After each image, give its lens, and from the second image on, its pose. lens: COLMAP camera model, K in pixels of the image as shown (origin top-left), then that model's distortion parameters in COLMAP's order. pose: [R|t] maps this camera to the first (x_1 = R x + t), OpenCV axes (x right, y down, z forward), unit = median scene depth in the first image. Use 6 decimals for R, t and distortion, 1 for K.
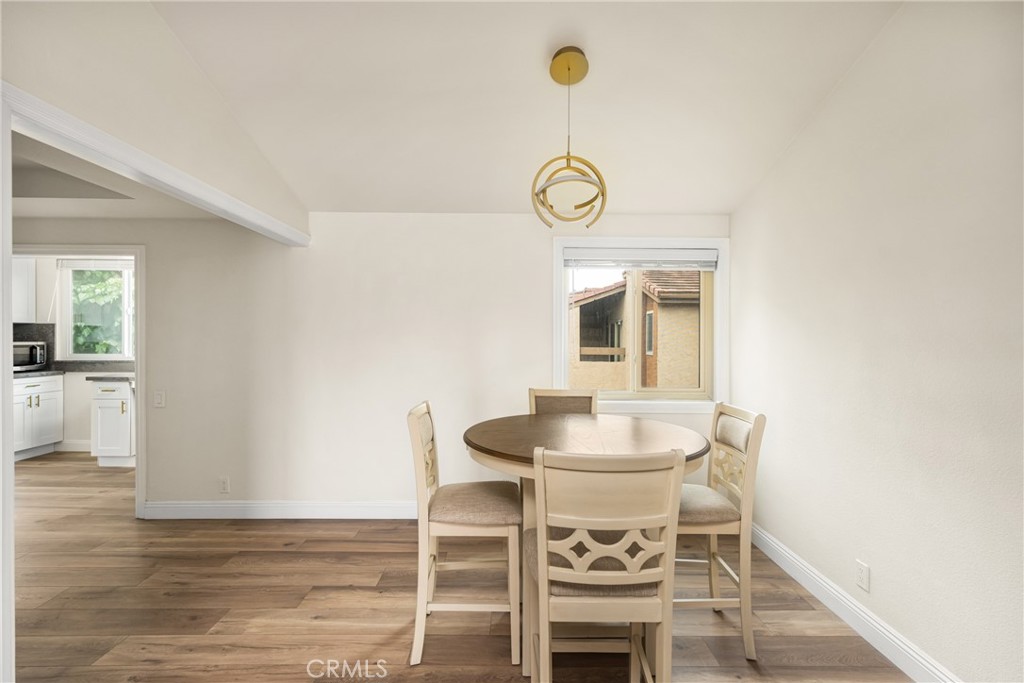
lens RADIAL K [[469.1, 0, 511.2], [0, 469.1, 343.5], [0, 0, 1]] dist [0.003722, -0.000517]
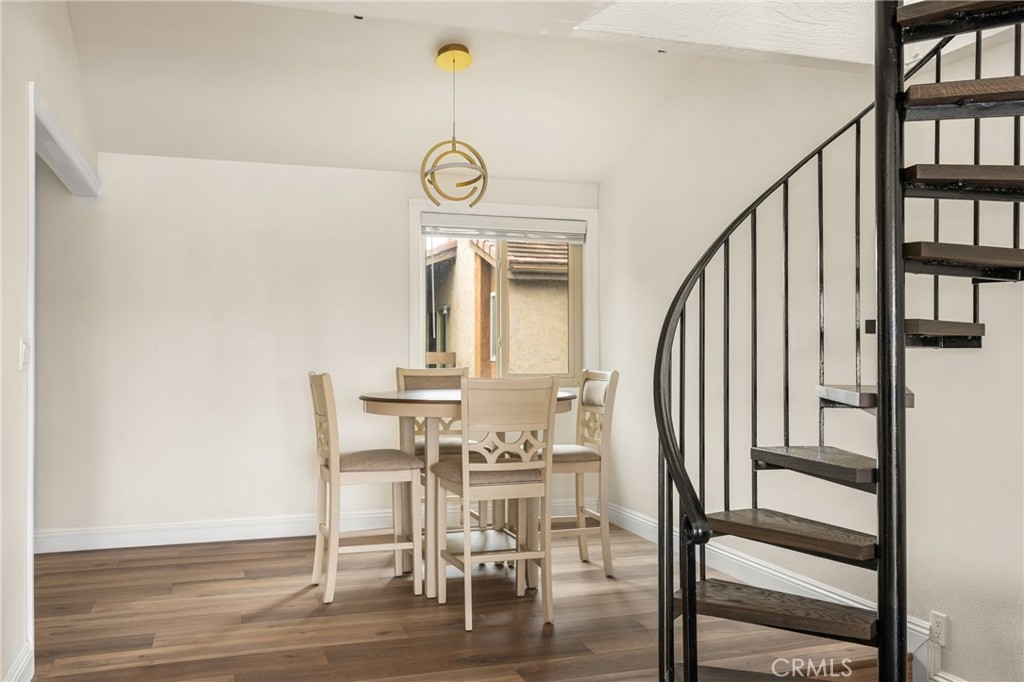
lens RADIAL K [[887.5, 0, 509.3], [0, 887.5, 338.9], [0, 0, 1]] dist [-0.004897, 0.001545]
pose [[0.951196, -0.000469, 0.308588, -0.354407], [0.005357, 0.999873, -0.014993, 0.080564], [-0.308542, 0.015914, 0.951078, -0.891355]]
